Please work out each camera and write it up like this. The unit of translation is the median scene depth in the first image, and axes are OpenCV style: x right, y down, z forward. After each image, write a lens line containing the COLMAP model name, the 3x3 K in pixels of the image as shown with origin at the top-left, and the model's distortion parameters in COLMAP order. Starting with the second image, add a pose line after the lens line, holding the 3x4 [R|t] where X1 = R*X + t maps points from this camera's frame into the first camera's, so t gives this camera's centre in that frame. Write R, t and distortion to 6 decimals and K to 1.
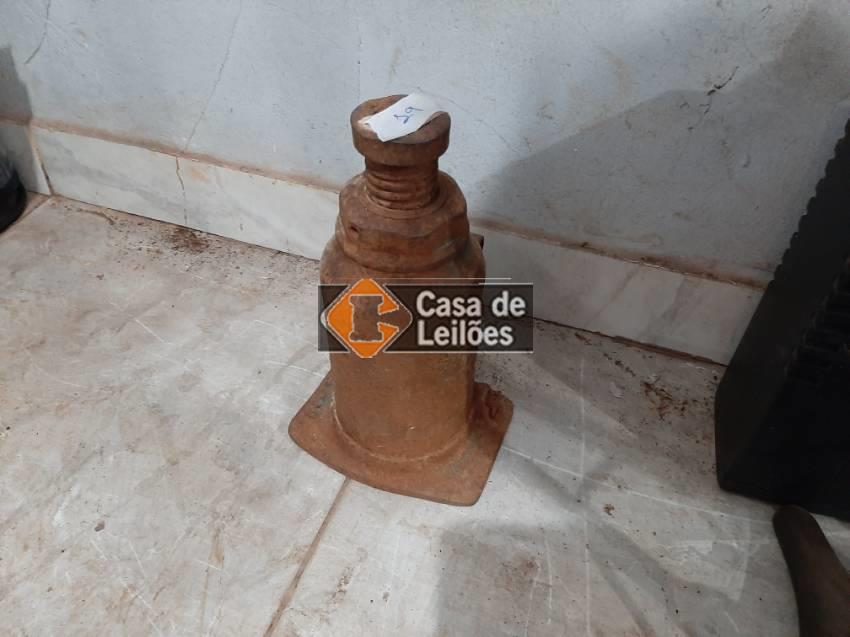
lens RADIAL K [[671.0, 0, 424.6], [0, 671.0, 319.8], [0, 0, 1]] dist [0.003122, -0.067419]
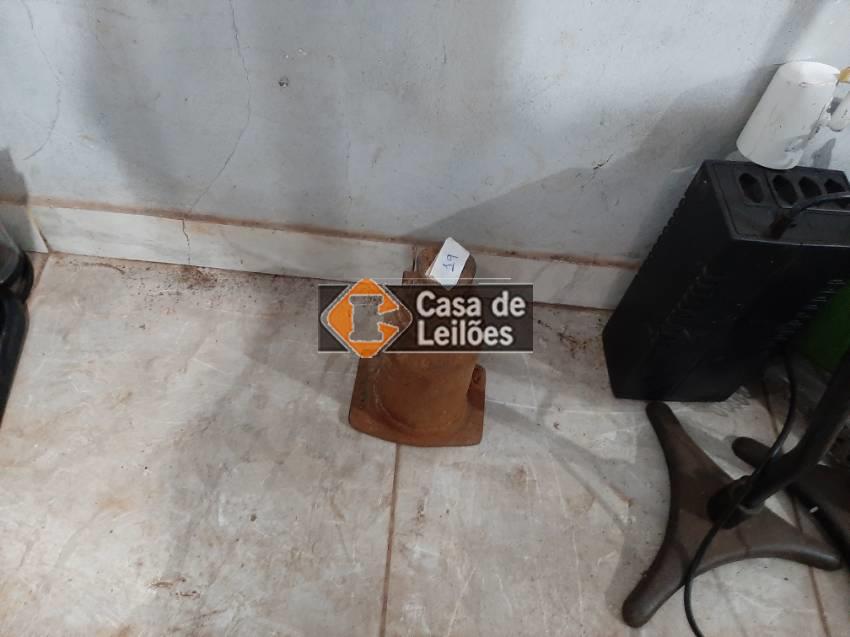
lens RADIAL K [[671.0, 0, 421.7], [0, 671.0, 321.5], [0, 0, 1]] dist [0.003122, -0.067419]
pose [[0.955238, -0.201209, 0.216877, -0.322263], [0.142454, 0.955345, 0.258888, -0.404113], [-0.259283, -0.216404, 0.941245, -0.385776]]
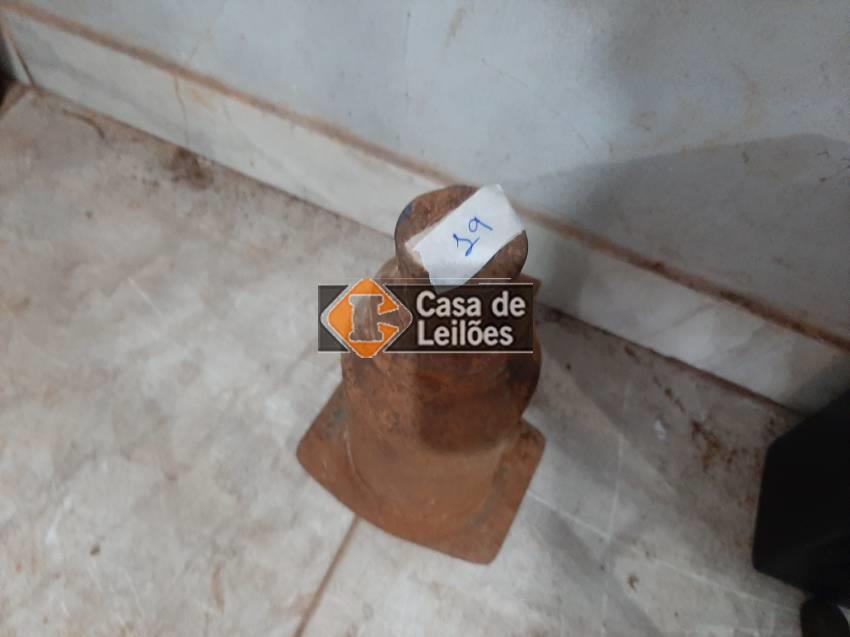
lens RADIAL K [[671.0, 0, 422.5], [0, 671.0, 312.3], [0, 0, 1]] dist [0.003122, -0.067419]
pose [[0.995115, 0.098482, -0.006904, -0.044410], [-0.092376, 0.953523, 0.286811, -0.291038], [0.034829, -0.284772, 0.957962, 0.183282]]
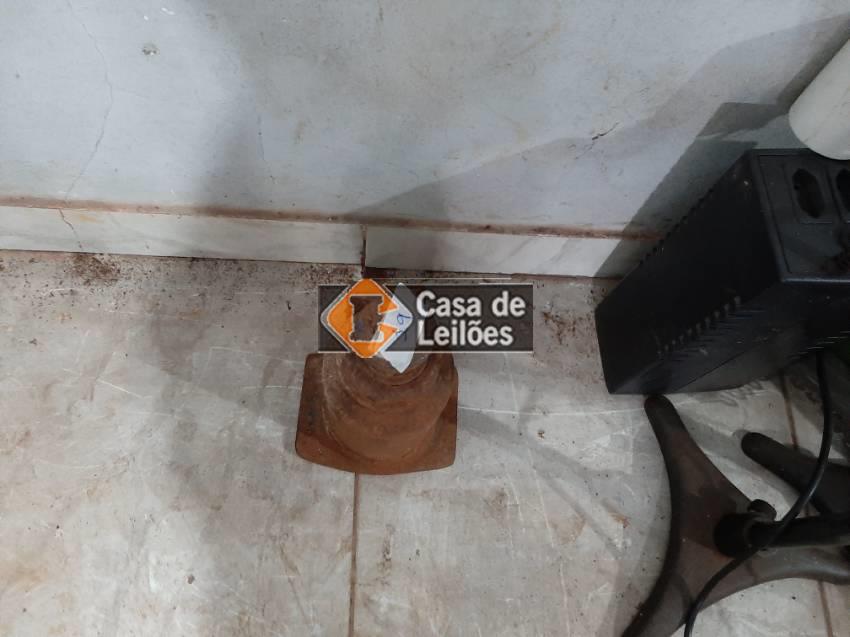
lens RADIAL K [[671.0, 0, 425.8], [0, 671.0, 319.8], [0, 0, 1]] dist [0.003122, -0.067419]
pose [[0.935972, -0.294558, 0.192855, -0.143675], [0.170230, 0.858097, 0.484450, -0.599155], [-0.308187, -0.420602, 0.853297, -0.032562]]
